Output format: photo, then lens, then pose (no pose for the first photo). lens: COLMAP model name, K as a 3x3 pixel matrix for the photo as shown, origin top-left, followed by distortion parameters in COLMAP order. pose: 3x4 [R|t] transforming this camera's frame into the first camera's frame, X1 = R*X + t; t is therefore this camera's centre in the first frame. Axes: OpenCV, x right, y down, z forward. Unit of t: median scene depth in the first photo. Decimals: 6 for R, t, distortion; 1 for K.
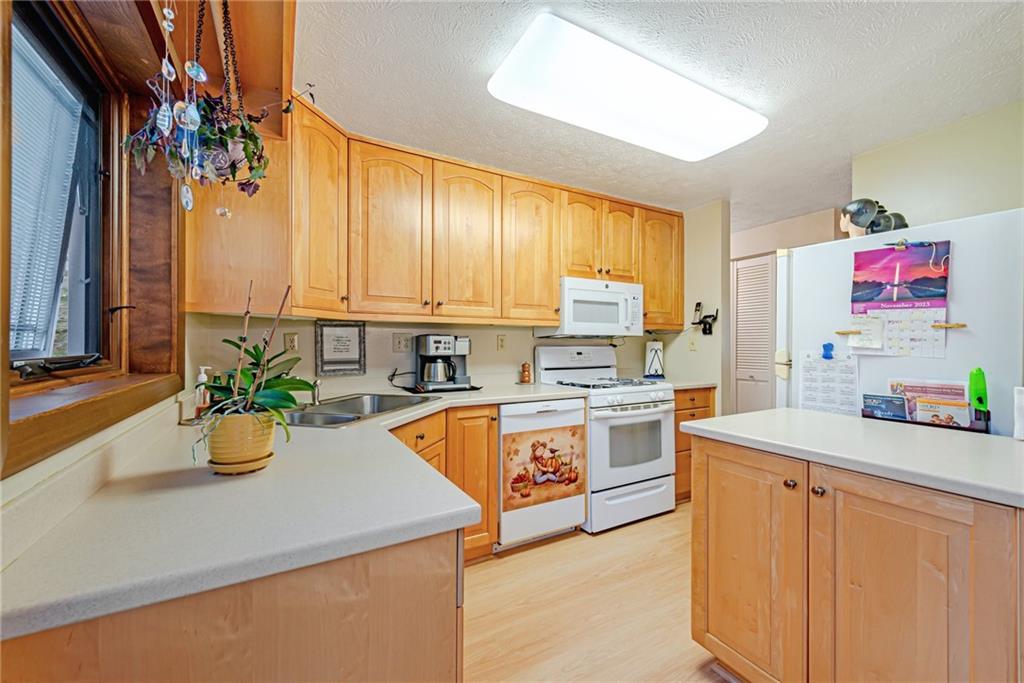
lens RADIAL K [[405.9, 0, 520.7], [0, 405.9, 341.9], [0, 0, 1]] dist [0.013643, -0.002892]
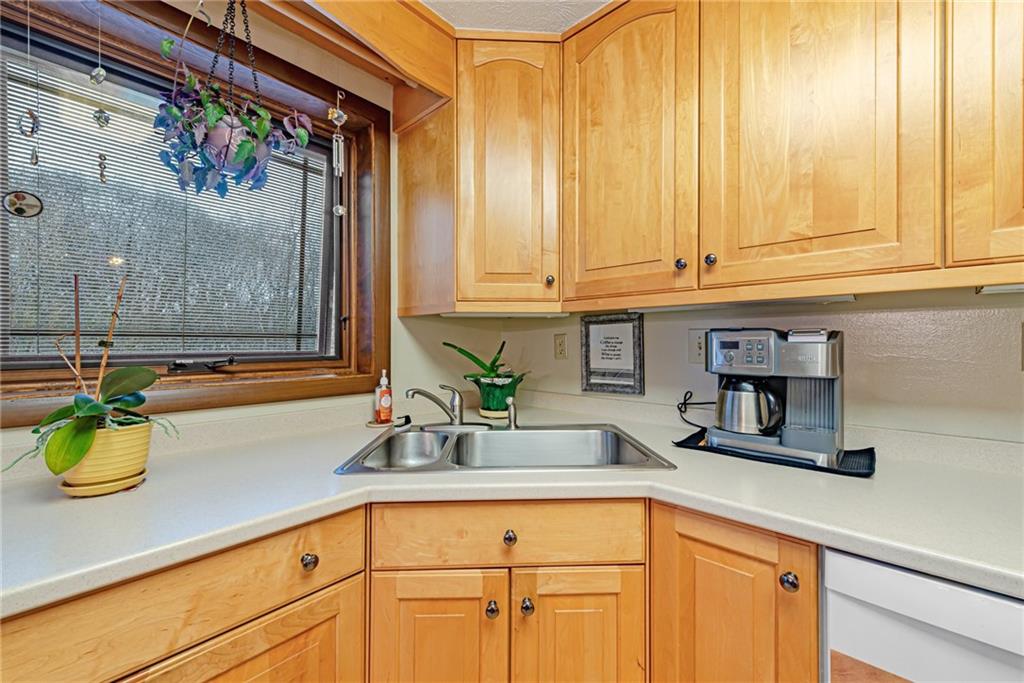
lens RADIAL K [[405.9, 0, 505.2], [0, 405.9, 340.3], [0, 0, 1]] dist [0.013643, -0.002892]
pose [[0.277366, -0.009212, -0.960720, 0.172182], [0.004444, 0.999956, -0.008305, -0.002282], [0.960754, -0.001966, 0.277395, 0.641700]]
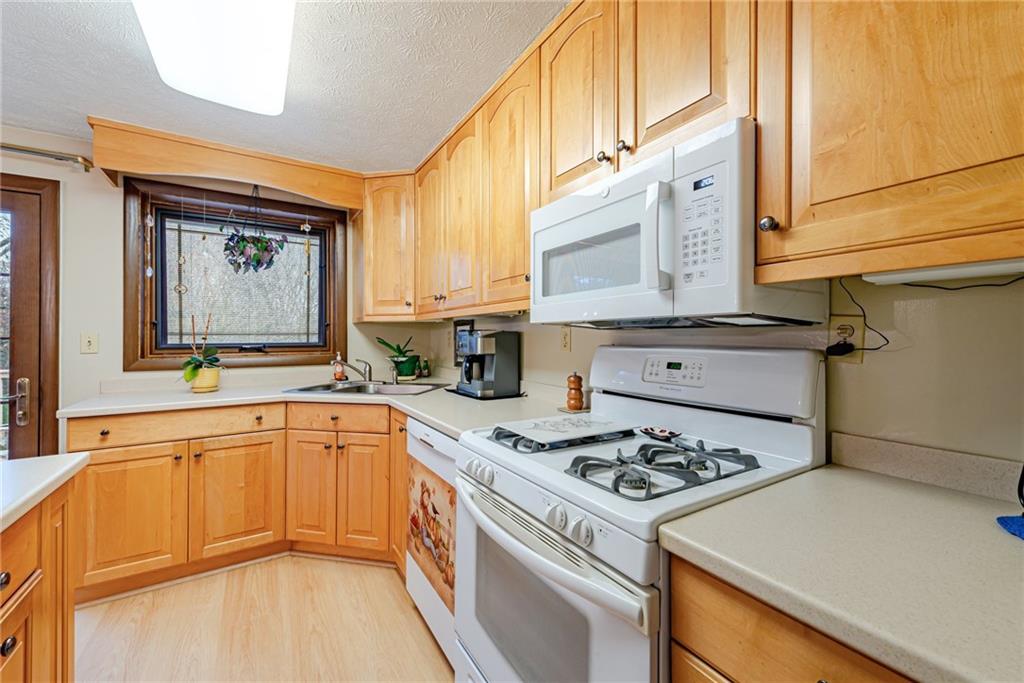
lens RADIAL K [[405.9, 0, 508.9], [0, 405.9, 333.0], [0, 0, 1]] dist [0.013643, -0.002892]
pose [[0.027033, -0.008514, -0.999598, 0.733810], [0.008601, 0.999929, -0.008285, -0.003669], [0.999598, -0.008374, 0.027104, 1.113946]]
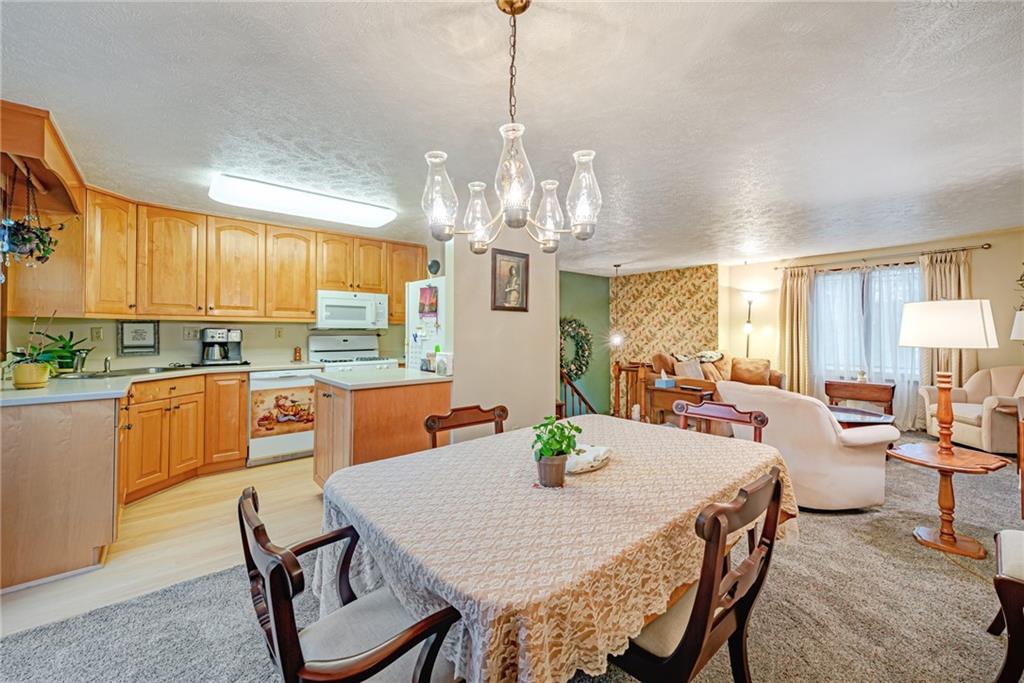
lens RADIAL K [[405.9, 0, 516.3], [0, 405.9, 329.5], [0, 0, 1]] dist [0.013643, -0.002892]
pose [[0.984098, -0.000191, 0.177627, 0.660088], [0.001492, 0.999973, -0.007191, -0.000699], [-0.177621, 0.007342, 0.984072, -0.731114]]
